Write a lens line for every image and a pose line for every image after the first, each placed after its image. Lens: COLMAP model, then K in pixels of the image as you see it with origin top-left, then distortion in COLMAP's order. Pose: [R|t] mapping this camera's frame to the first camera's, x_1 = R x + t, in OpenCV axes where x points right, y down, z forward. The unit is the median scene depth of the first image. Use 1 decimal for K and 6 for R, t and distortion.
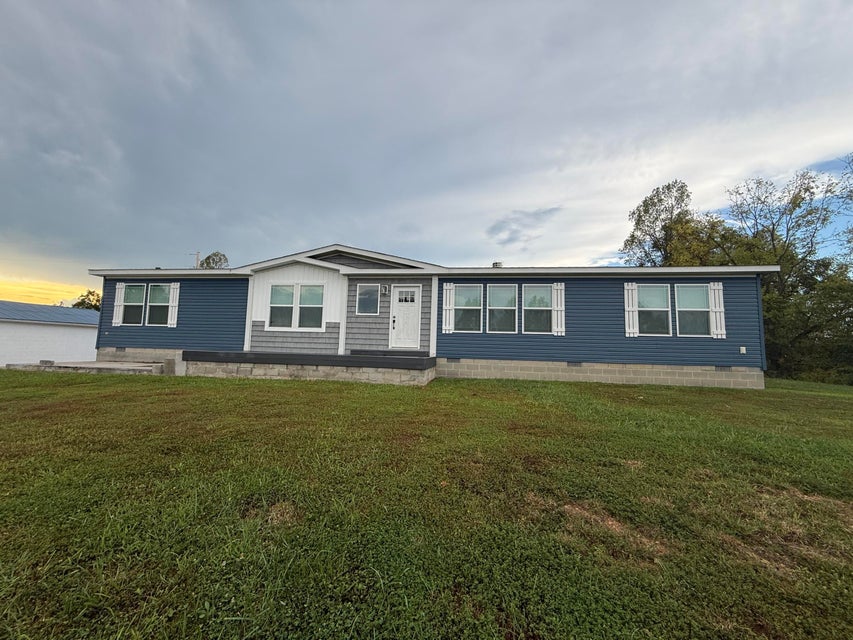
lens RADIAL K [[341.3, 0, 426.5], [0, 341.3, 320.0], [0, 0, 1]] dist [-0.018150, 0.000067]
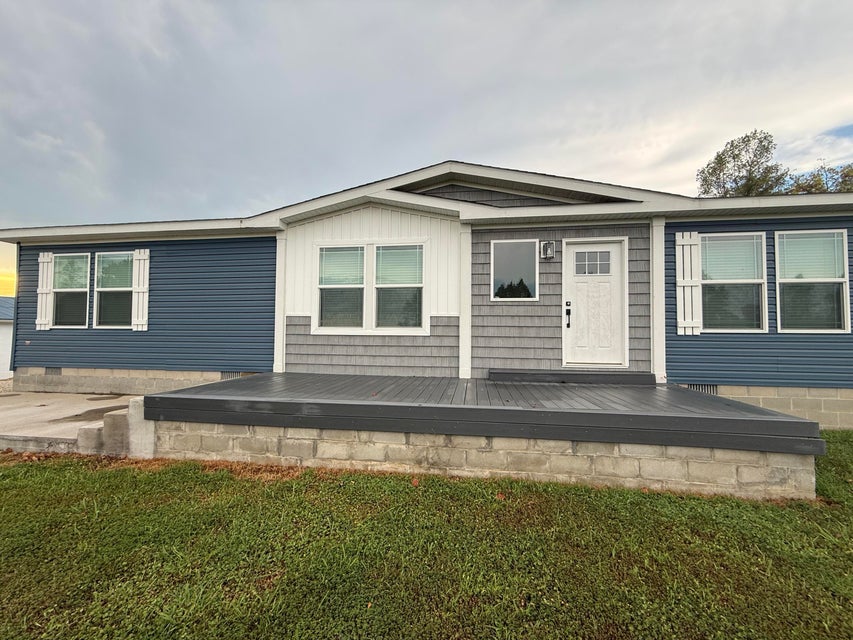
lens RADIAL K [[346.6, 0, 426.5], [0, 346.6, 320.0], [0, 0, 1]] dist [-0.010206, -0.000319]
pose [[0.999703, -0.021530, -0.011398, -0.298008], [0.022103, 0.998362, 0.052770, -0.016043], [0.010243, -0.053006, 0.998542, 0.475990]]
